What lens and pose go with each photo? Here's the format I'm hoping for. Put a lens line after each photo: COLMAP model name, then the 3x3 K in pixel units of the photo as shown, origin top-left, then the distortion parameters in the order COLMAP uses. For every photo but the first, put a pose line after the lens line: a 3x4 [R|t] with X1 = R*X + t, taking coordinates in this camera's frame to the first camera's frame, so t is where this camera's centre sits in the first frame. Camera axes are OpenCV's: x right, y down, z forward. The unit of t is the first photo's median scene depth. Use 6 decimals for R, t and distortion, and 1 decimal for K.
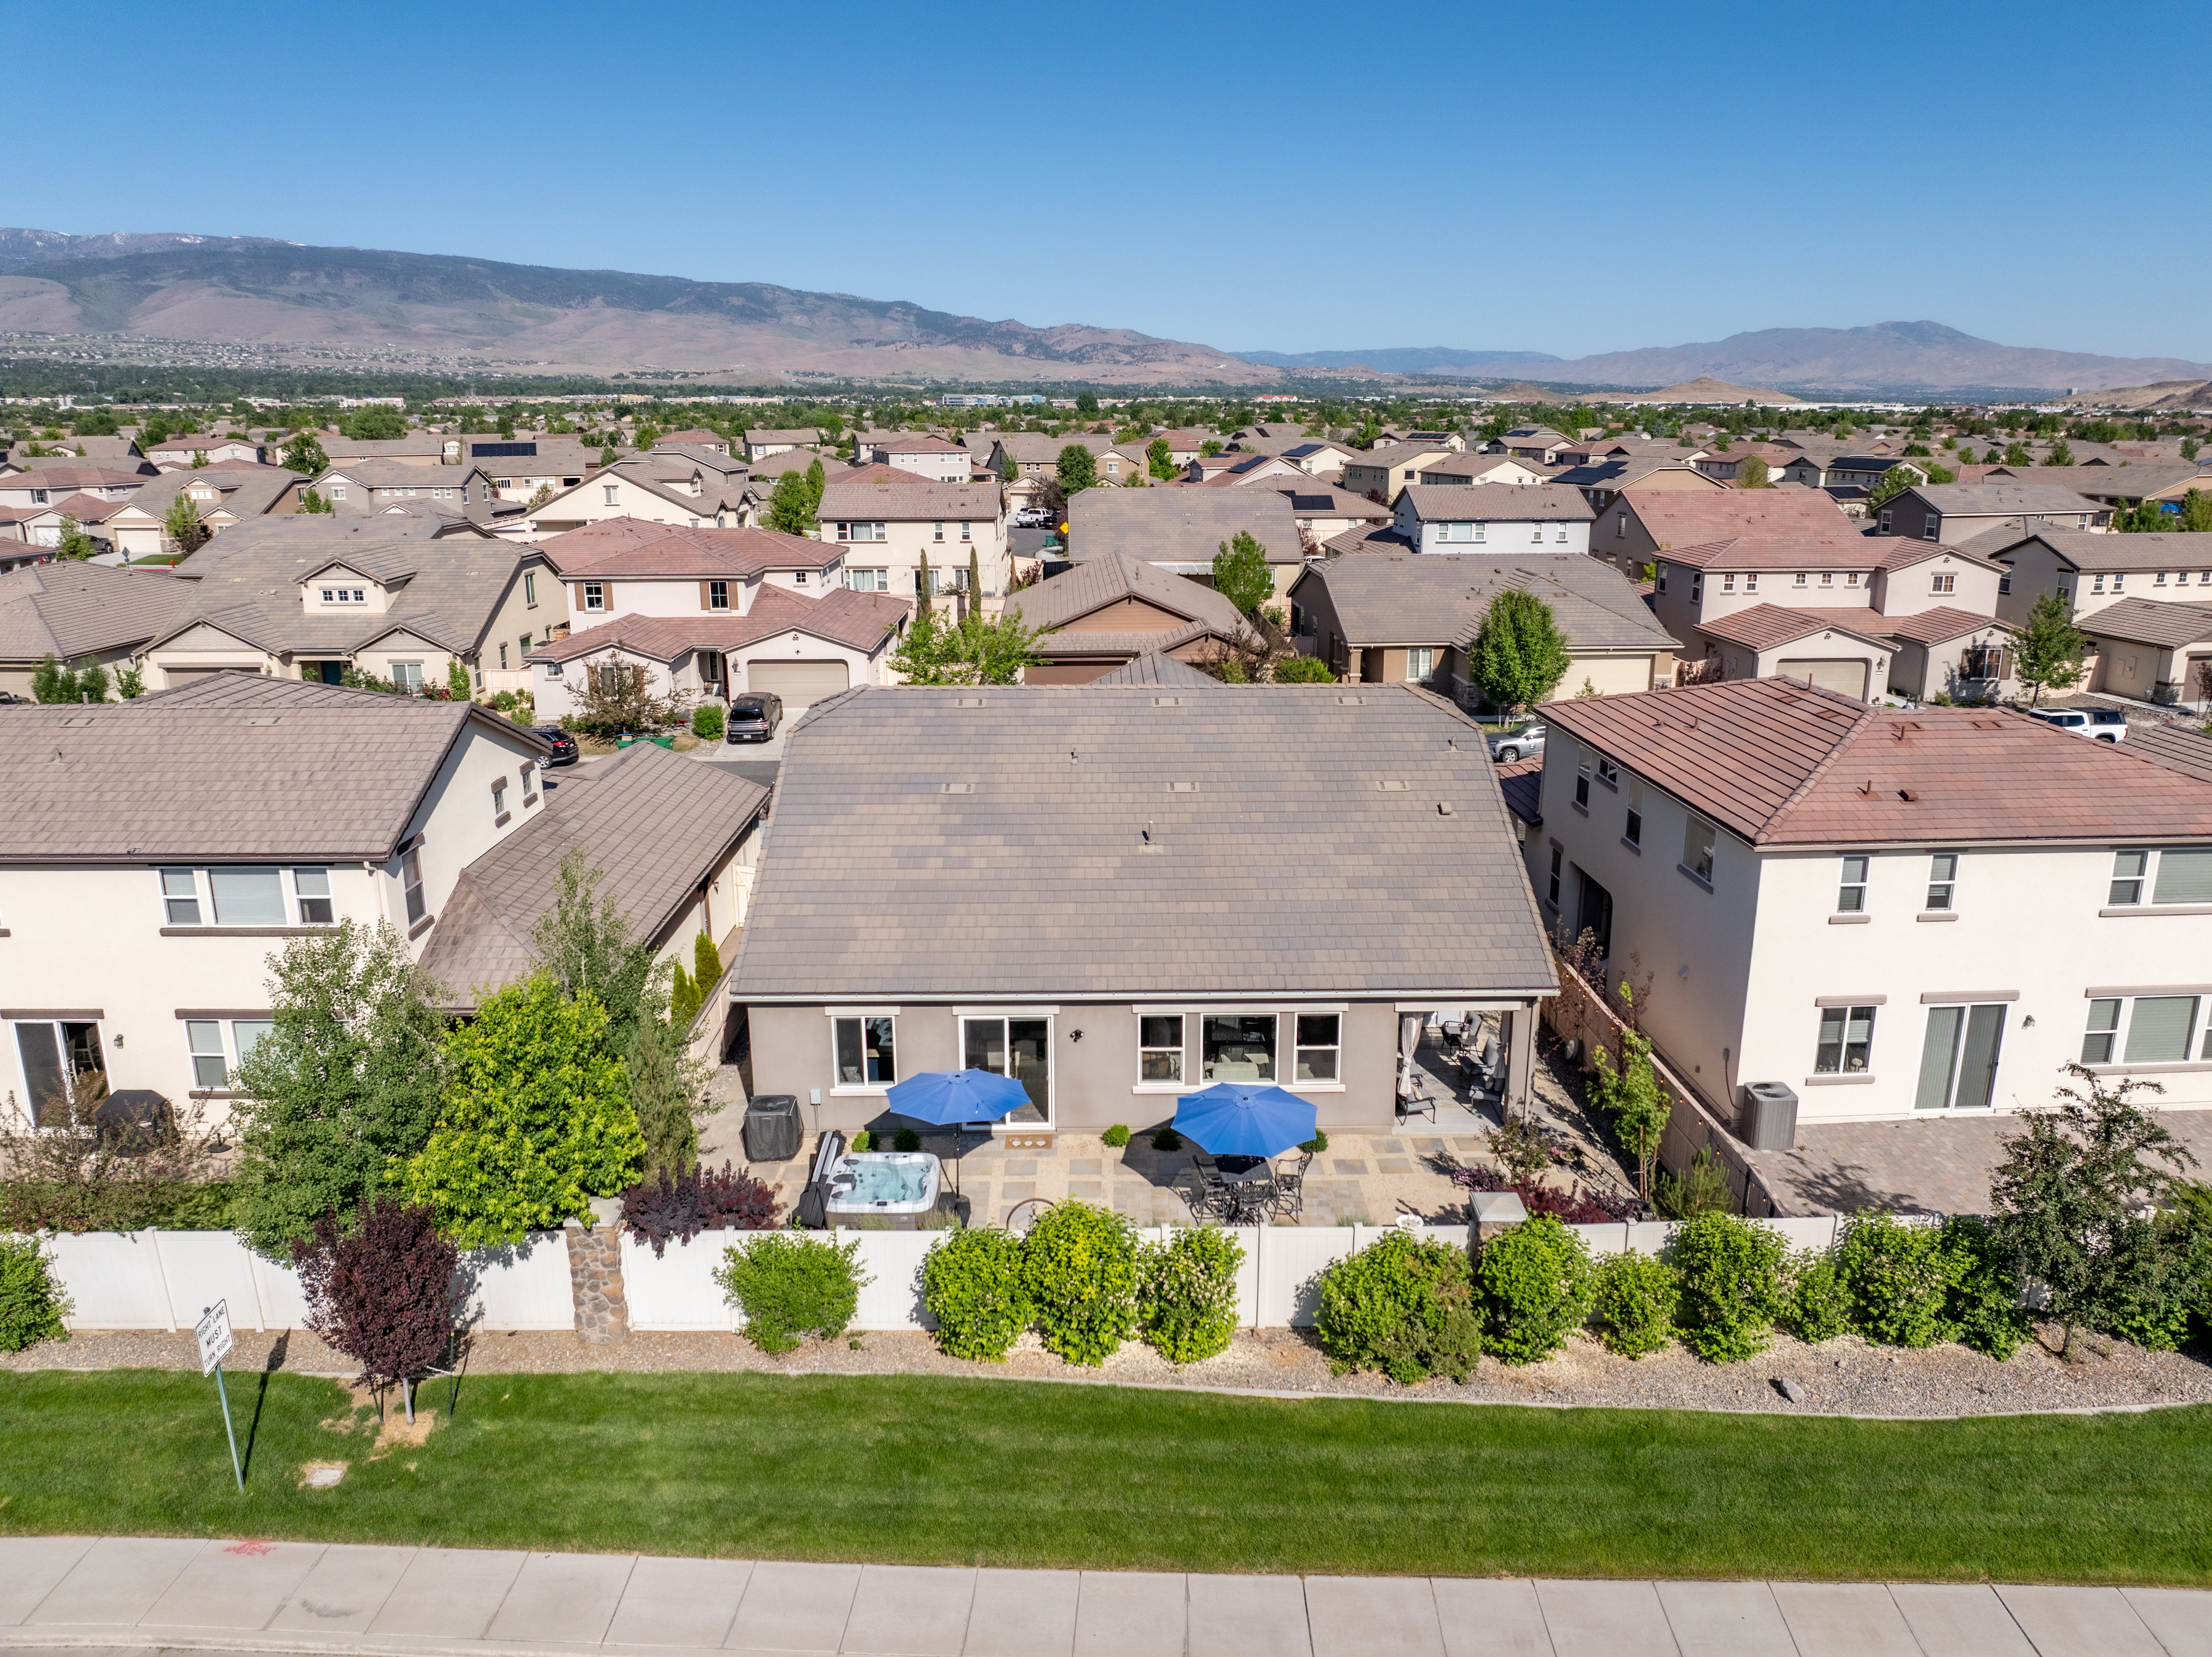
lens RADIAL K [[1564.4, 0, 1113.9], [0, 1564.4, 815.1], [0, 0, 1]] dist [-0.047412, 0.015142]
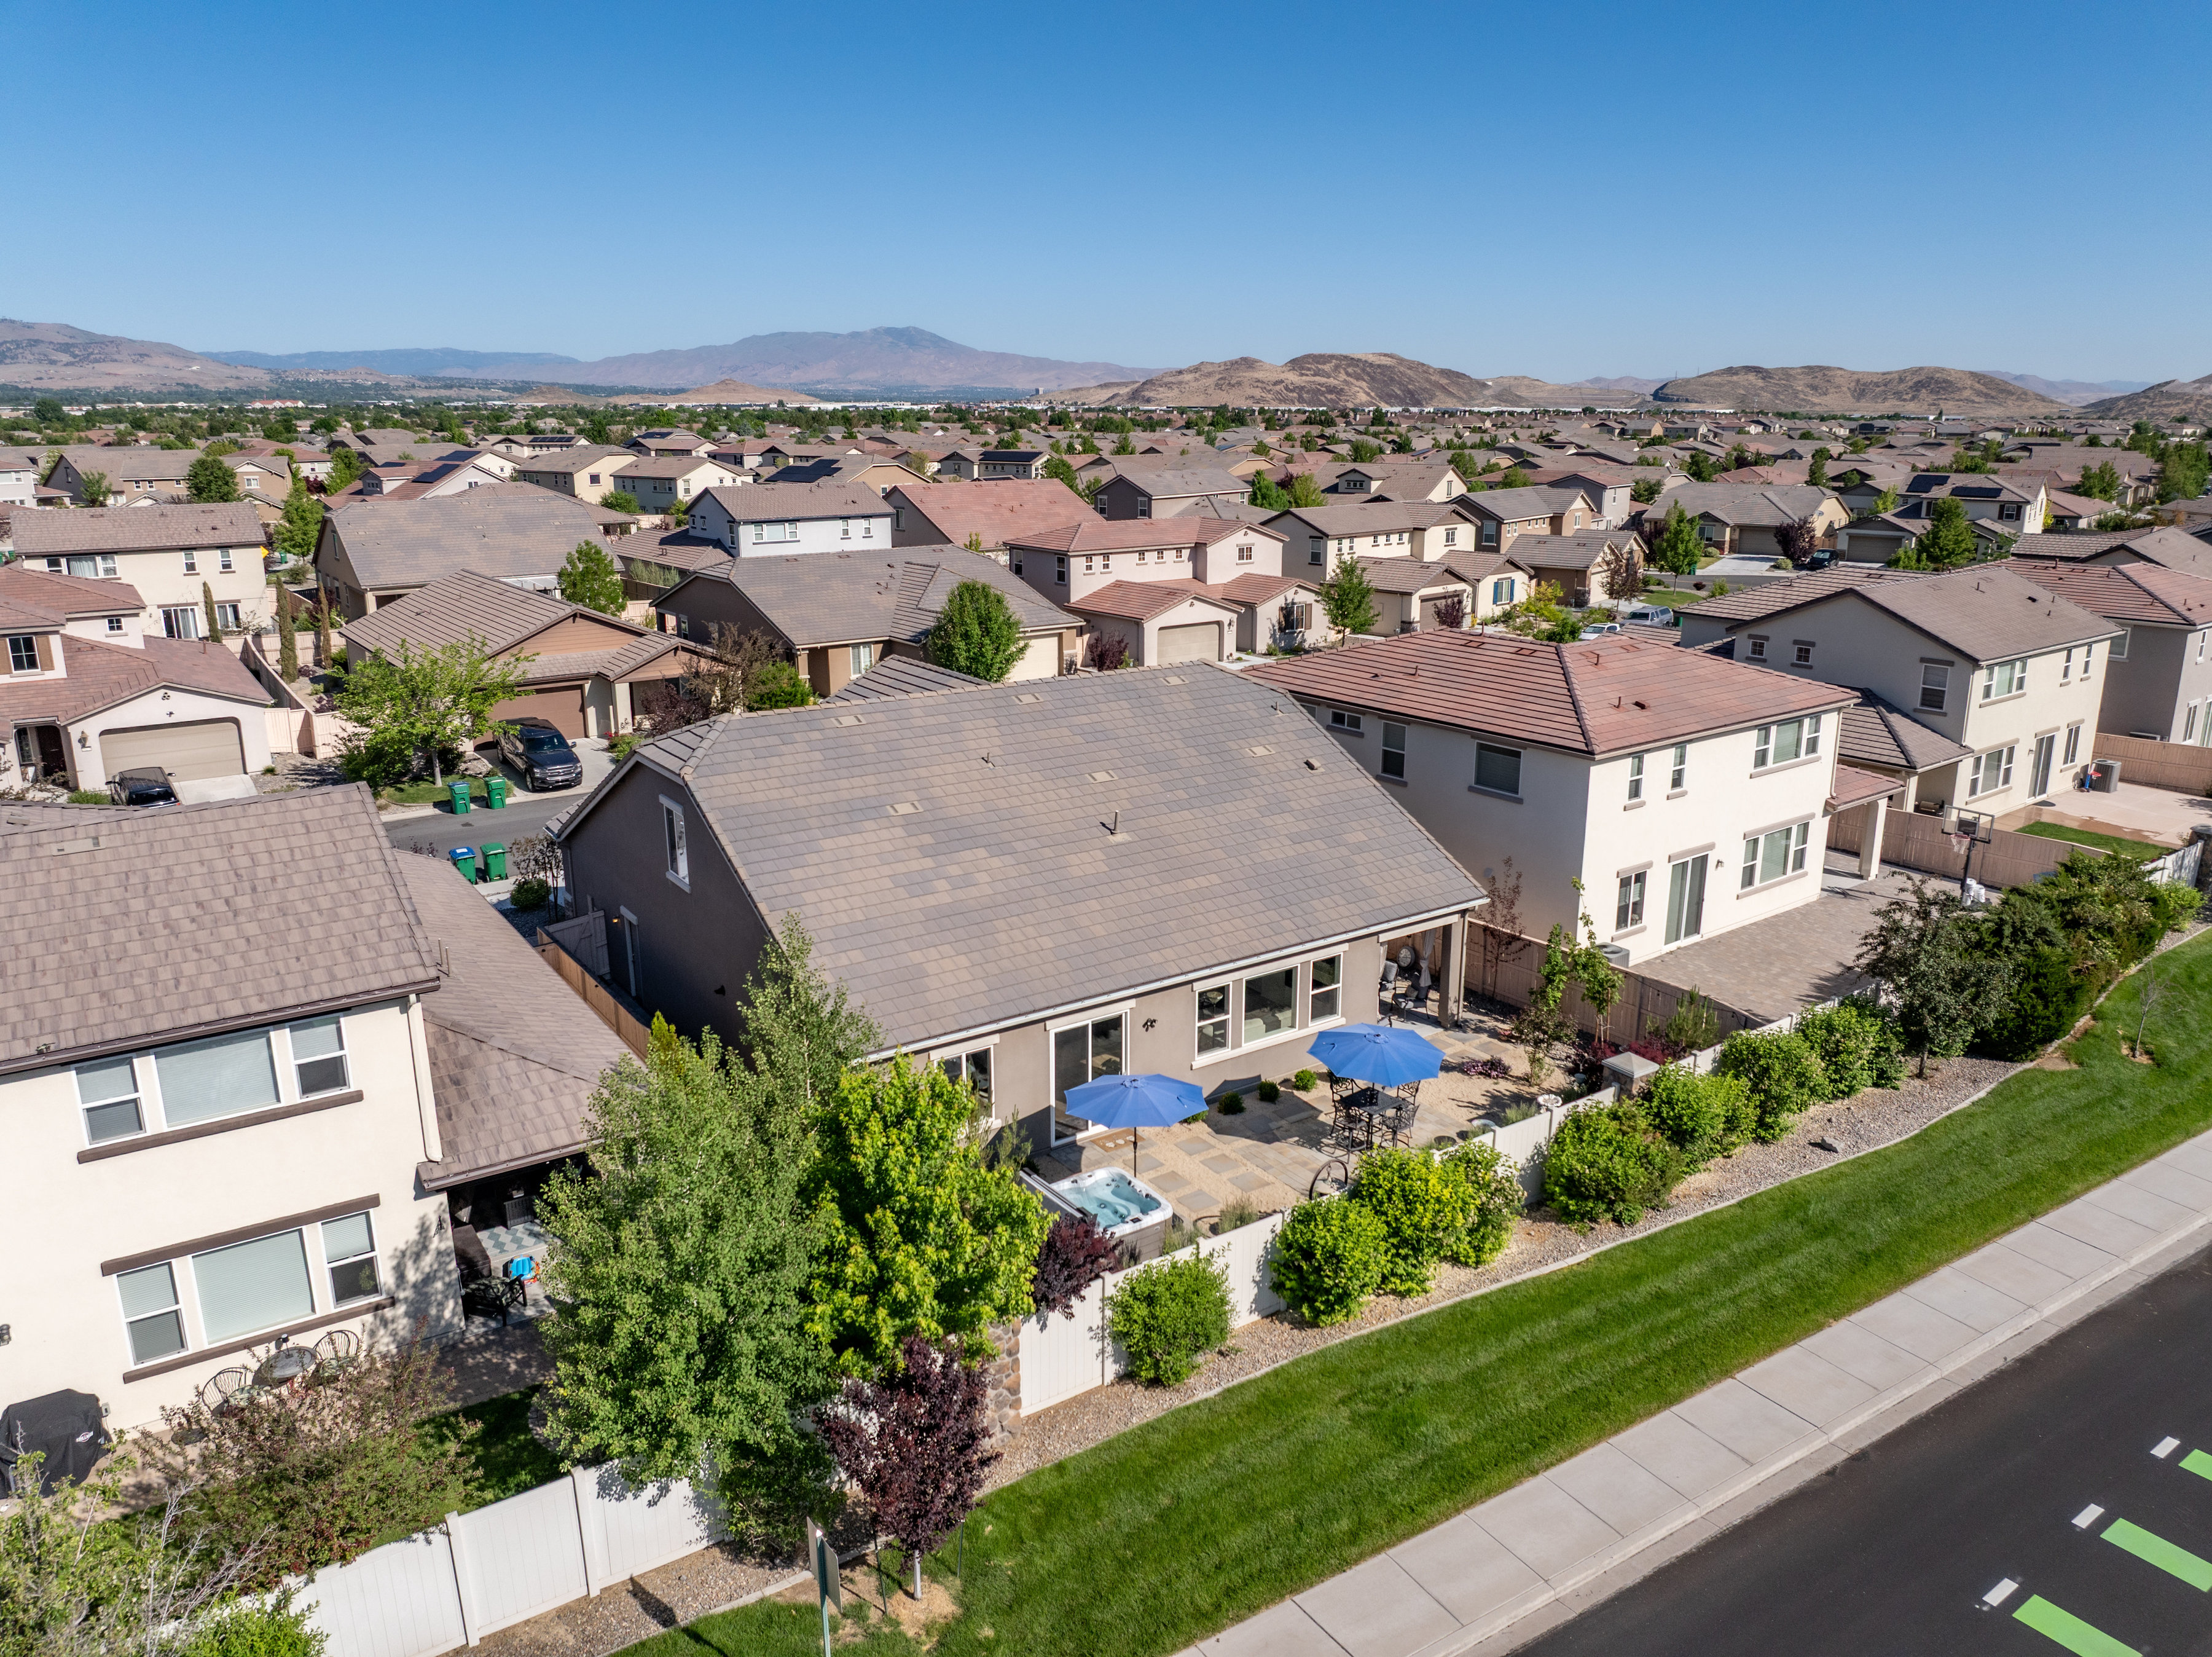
lens RADIAL K [[1564.4, 0, 1121.2], [0, 1564.4, 815.3], [0, 0, 1]] dist [-0.047412, 0.015142]
pose [[0.825716, -0.140871, 0.546212, -0.234006], [0.141519, 0.989080, 0.041152, -0.015243], [-0.546045, 0.043320, 0.836635, 0.063939]]
